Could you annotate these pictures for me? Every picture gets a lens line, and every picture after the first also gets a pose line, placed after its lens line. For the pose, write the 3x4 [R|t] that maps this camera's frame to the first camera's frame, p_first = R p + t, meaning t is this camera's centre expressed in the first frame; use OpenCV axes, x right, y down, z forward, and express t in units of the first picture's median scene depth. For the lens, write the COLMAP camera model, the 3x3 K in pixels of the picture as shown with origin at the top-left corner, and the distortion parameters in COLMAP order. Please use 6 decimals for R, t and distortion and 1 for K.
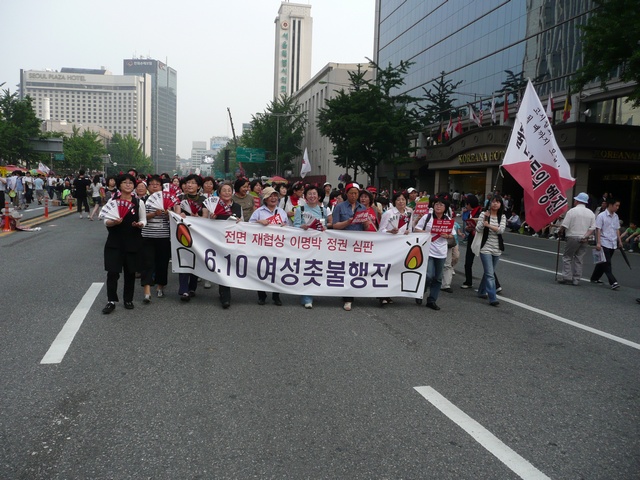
lens RADIAL K [[529.1, 0, 320.0], [0, 529.1, 240.0], [0, 0, 1]] dist [-0.029429, 0.009892]
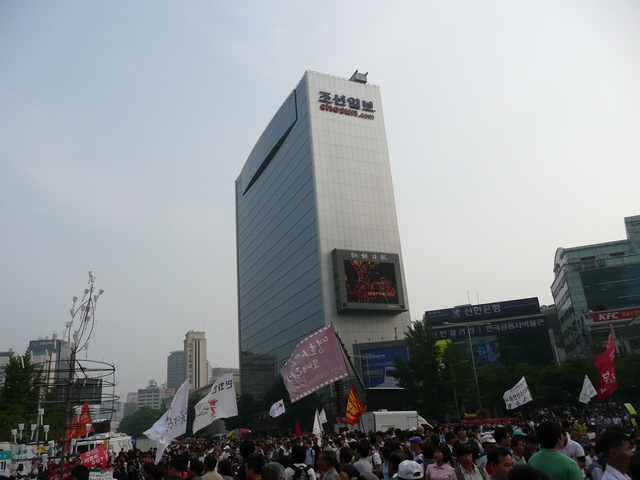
lens RADIAL K [[536.9, 0, 313.8], [0, 536.9, 242.0], [0, 0, 1]] dist [-0.039247, 0.048476]
pose [[0.976020, -0.033746, 0.215051, -0.037219], [0.122640, 0.901448, -0.415152, 0.071236], [-0.179848, 0.431570, 0.883969, -0.780517]]
